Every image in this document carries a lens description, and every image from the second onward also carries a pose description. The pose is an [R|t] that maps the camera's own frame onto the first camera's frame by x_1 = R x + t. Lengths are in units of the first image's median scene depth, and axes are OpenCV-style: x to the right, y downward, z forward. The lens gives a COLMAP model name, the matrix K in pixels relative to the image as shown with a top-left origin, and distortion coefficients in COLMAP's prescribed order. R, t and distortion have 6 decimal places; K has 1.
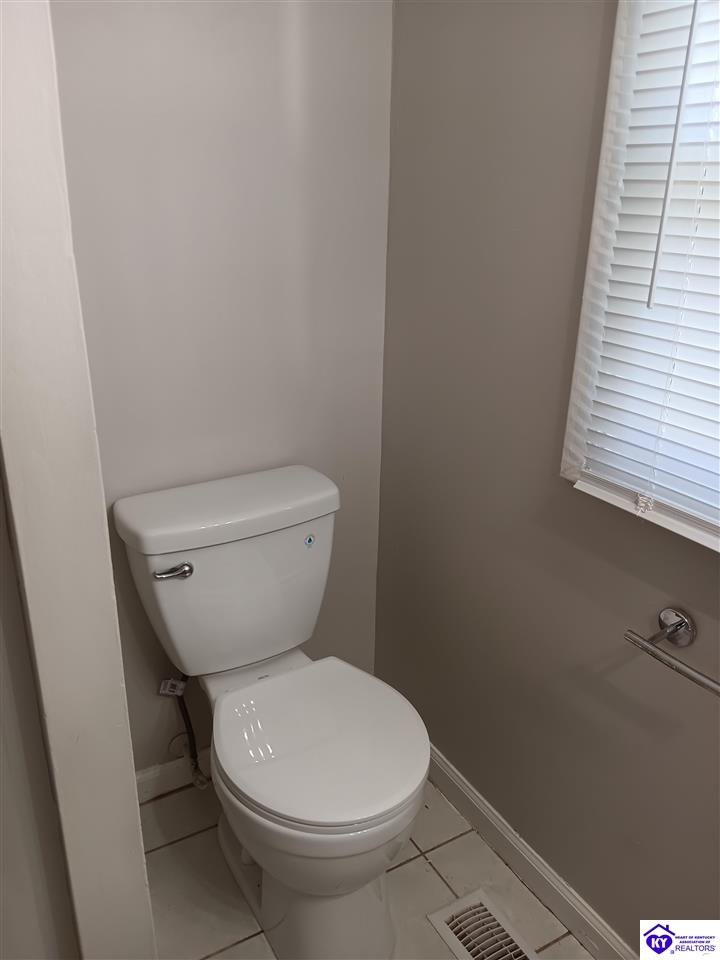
lens RADIAL K [[746.2, 0, 360.0], [0, 746.2, 480.0], [0, 0, 1]] dist [0.076929, -0.147005]
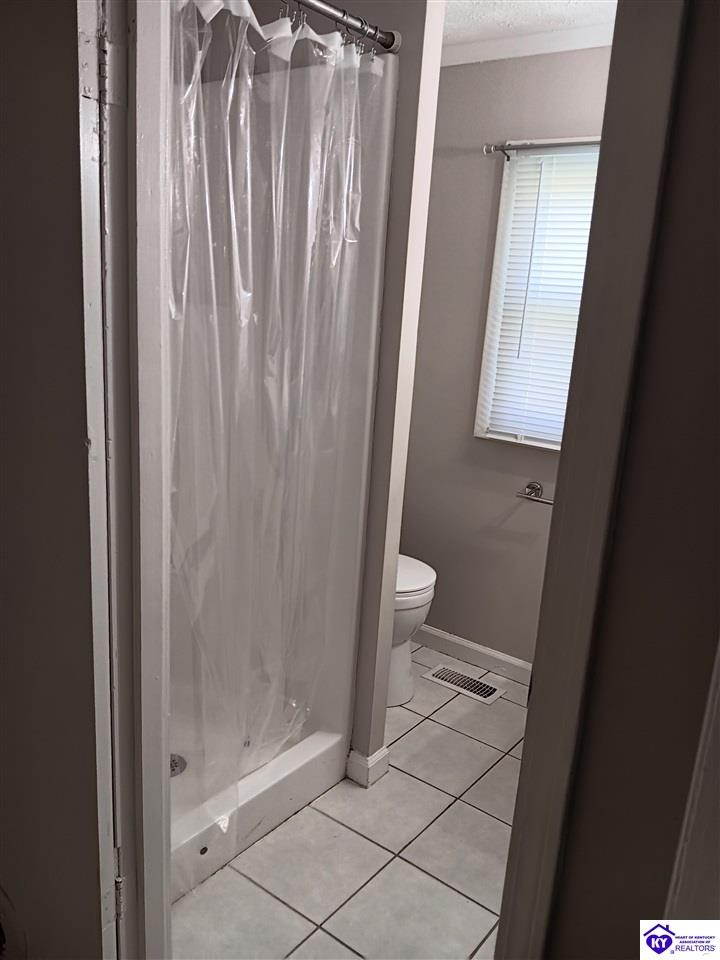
lens RADIAL K [[773.4, 0, 360.0], [0, 773.4, 480.0], [0, 0, 1]] dist [0.180624, -0.353378]
pose [[0.922665, -0.051544, 0.382143, -1.067247], [0.092181, 0.991775, -0.088793, 0.341117], [-0.374423, 0.117153, 0.919827, -1.107951]]
